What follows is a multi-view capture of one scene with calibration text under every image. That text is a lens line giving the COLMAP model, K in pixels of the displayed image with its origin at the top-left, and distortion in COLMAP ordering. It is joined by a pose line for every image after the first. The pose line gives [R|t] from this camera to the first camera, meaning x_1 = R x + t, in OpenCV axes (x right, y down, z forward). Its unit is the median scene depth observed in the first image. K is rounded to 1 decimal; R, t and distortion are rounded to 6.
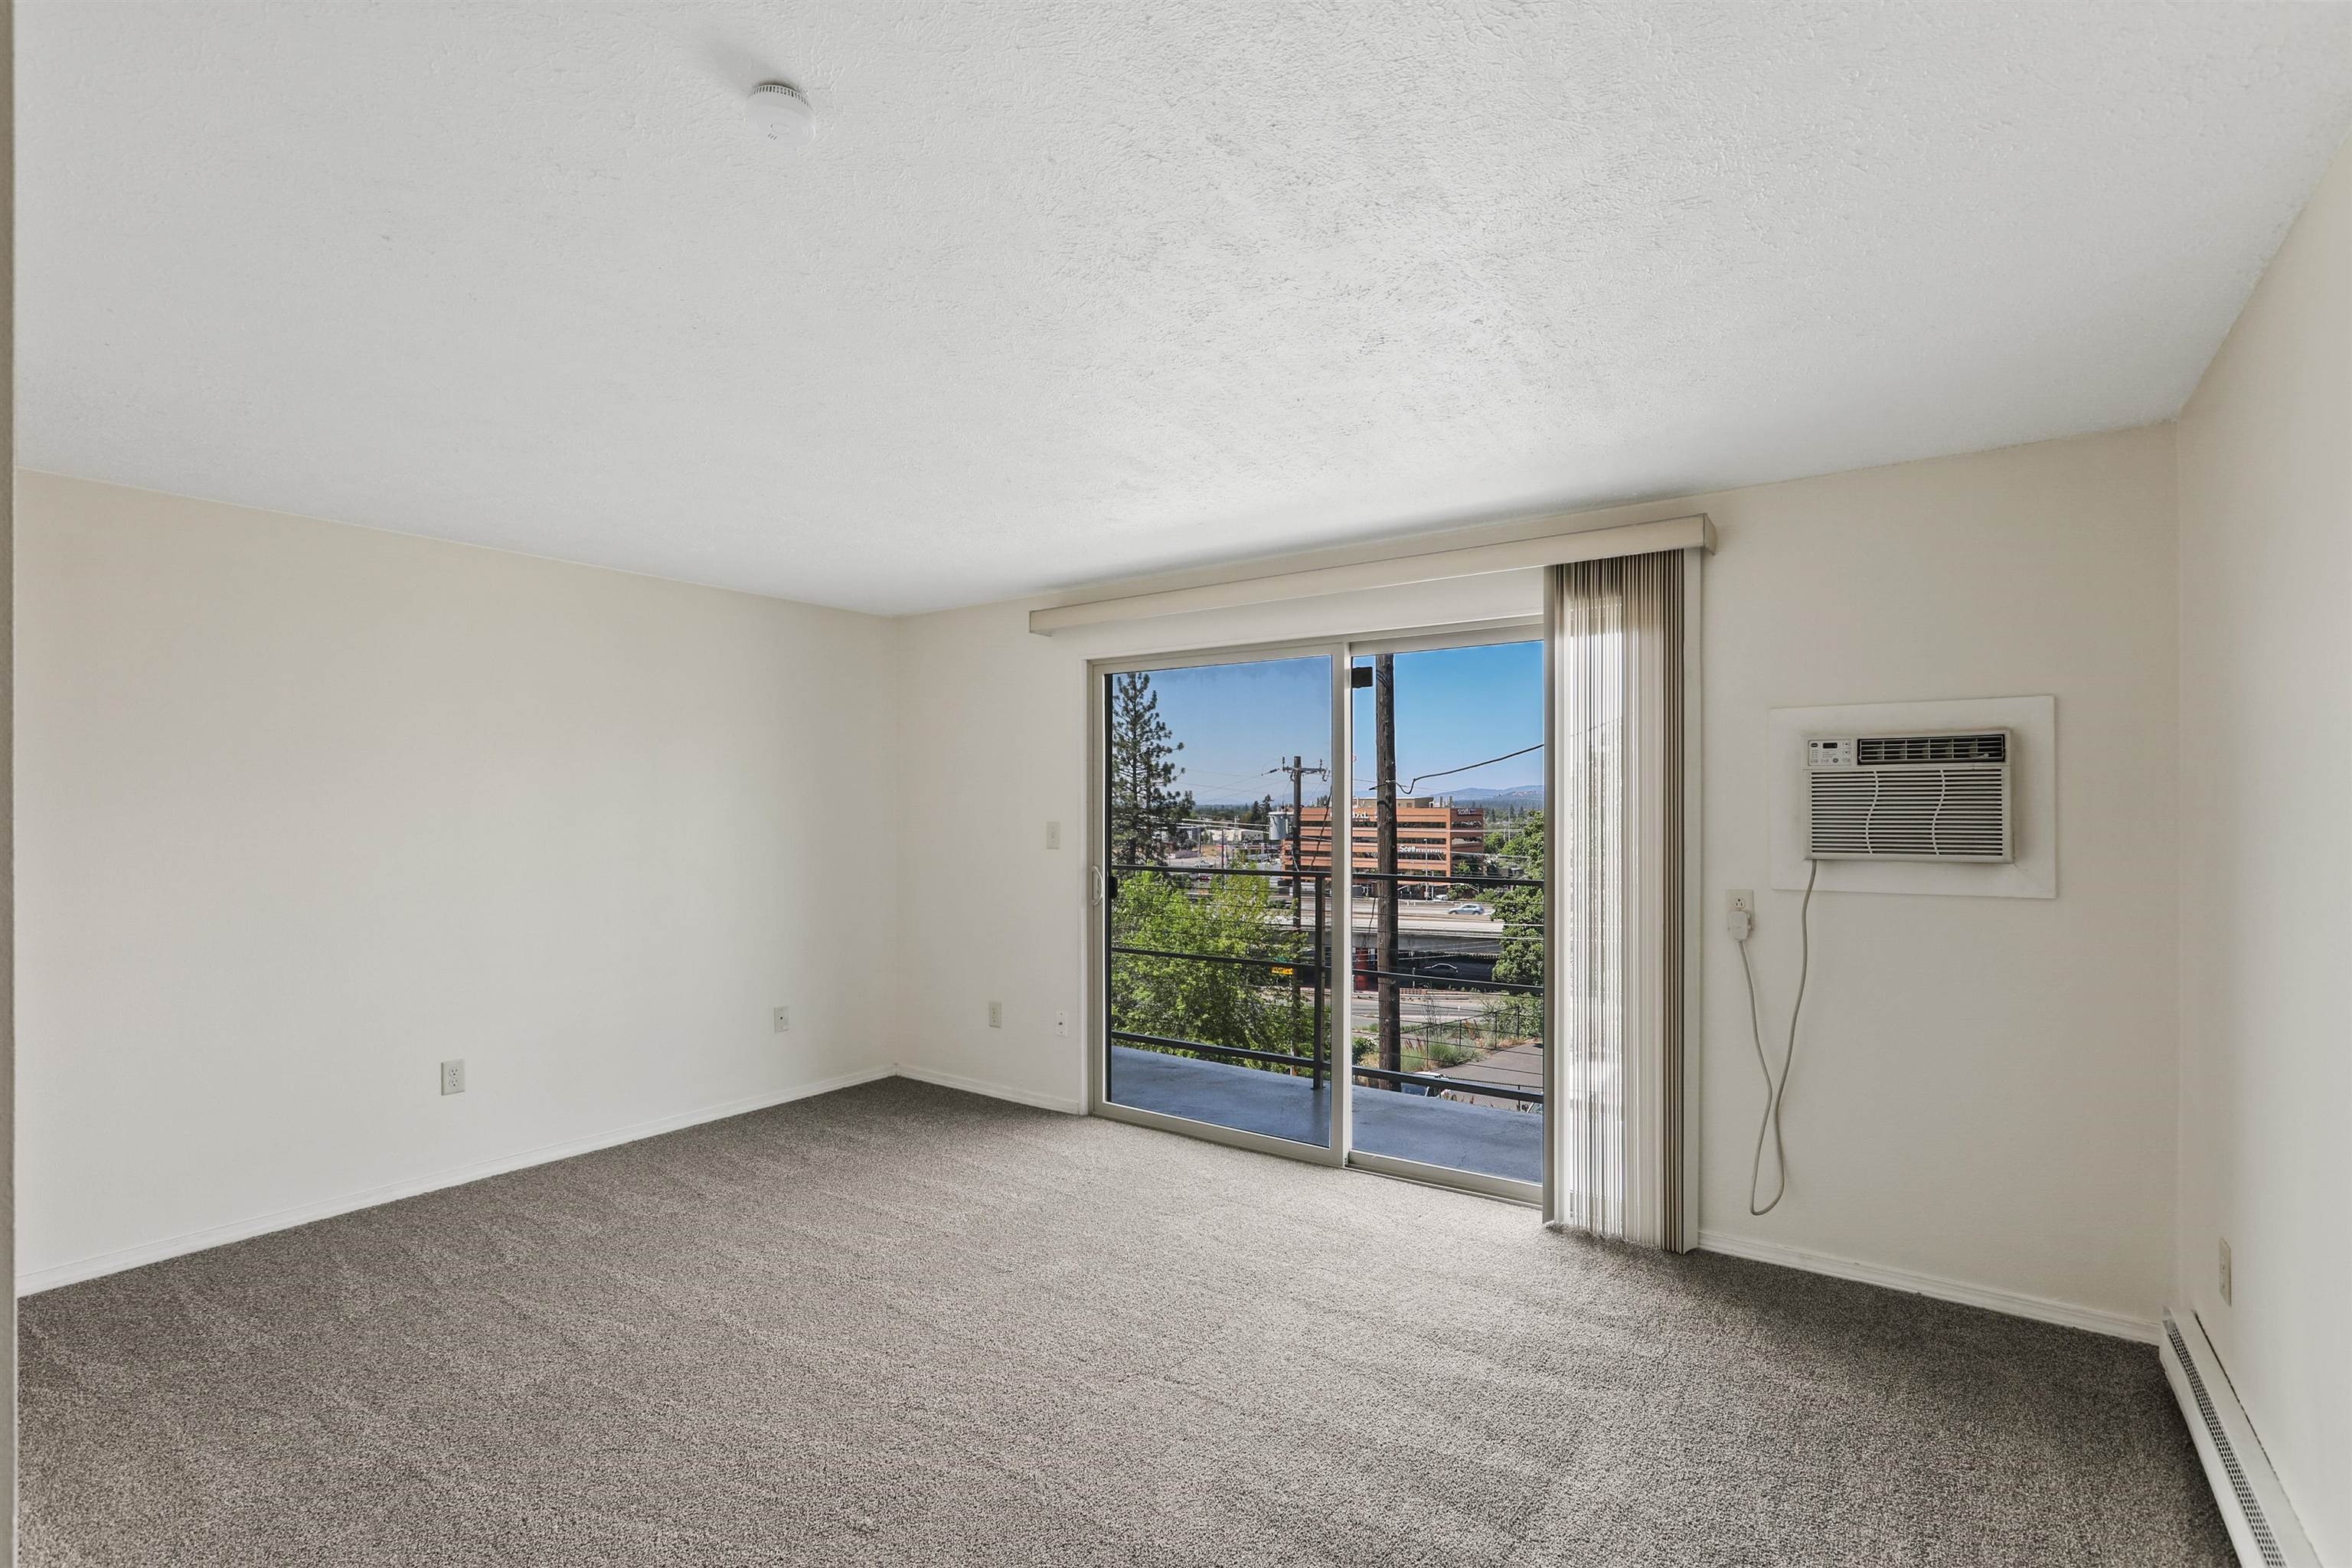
lens RADIAL K [[1118.7, 0, 1168.6], [0, 1118.7, 793.6], [0, 0, 1]] dist [-0.038535, 0.017306]
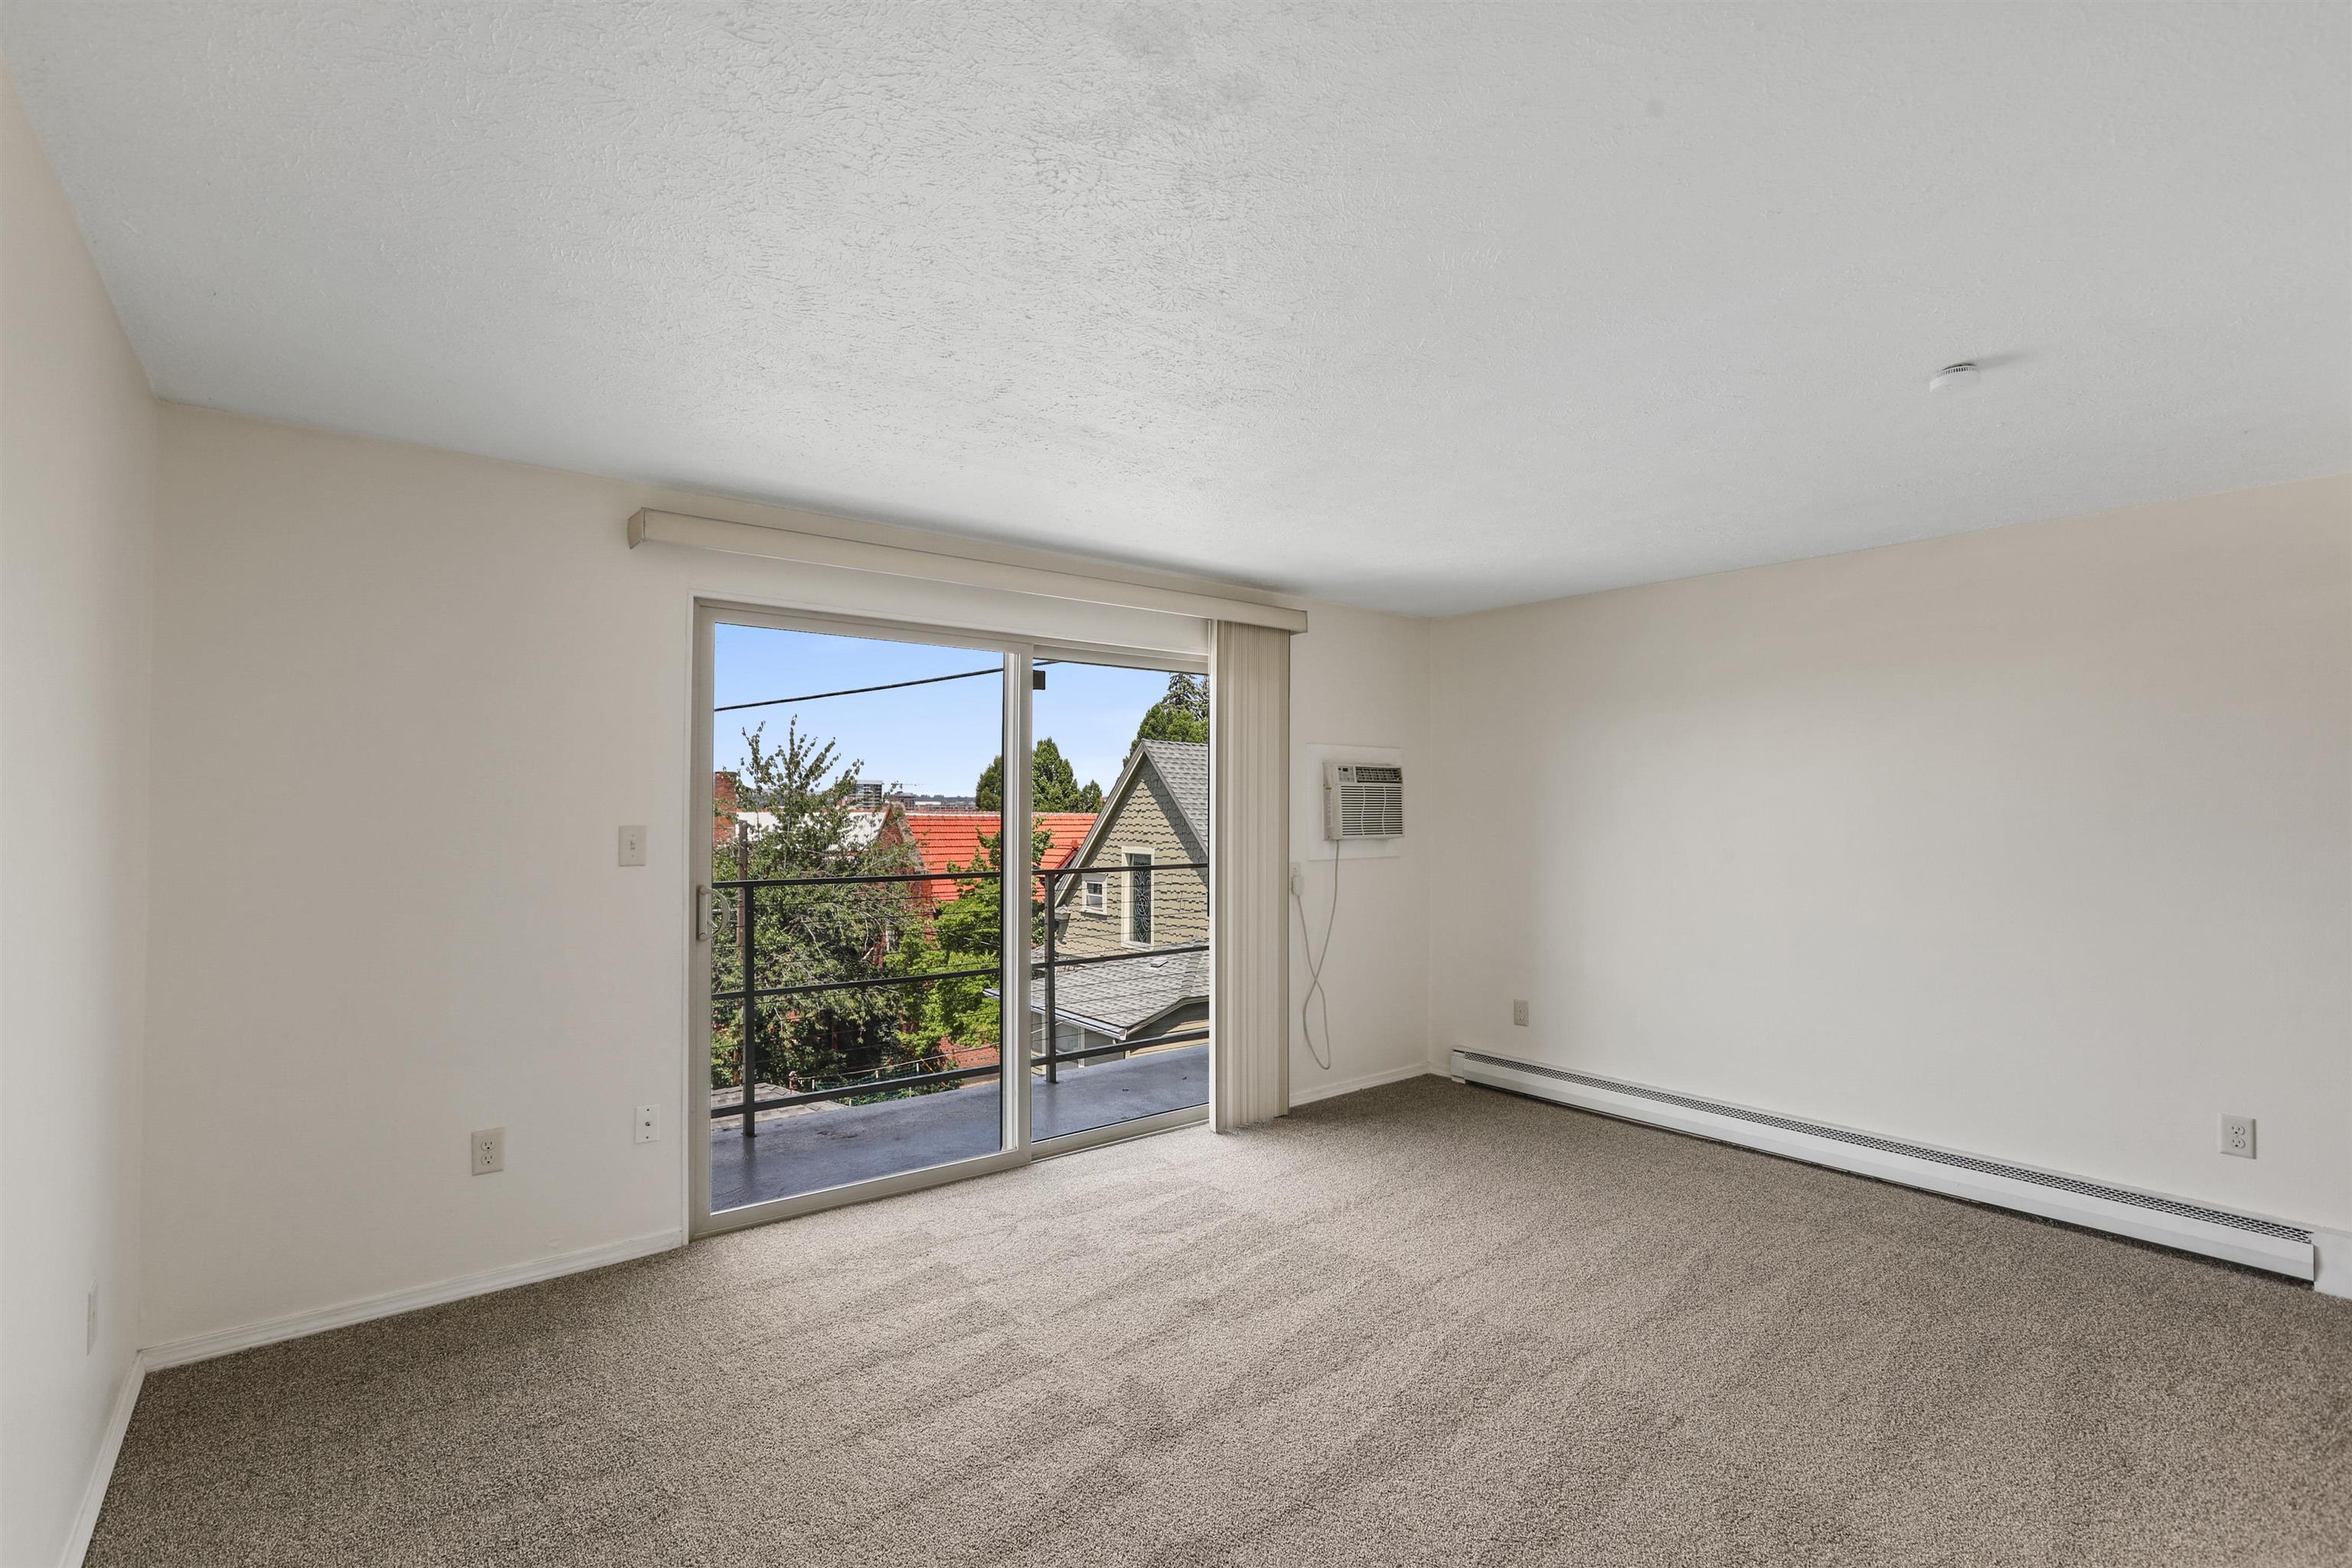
lens RADIAL K [[1118.7, 0, 1154.9], [0, 1118.7, 790.9], [0, 0, 1]] dist [-0.038535, 0.017306]
pose [[0.253337, 0.017066, 0.967227, -1.055259], [-0.014665, 0.999797, -0.013800, 0.014401], [-0.967267, -0.010689, 0.253536, 0.840762]]
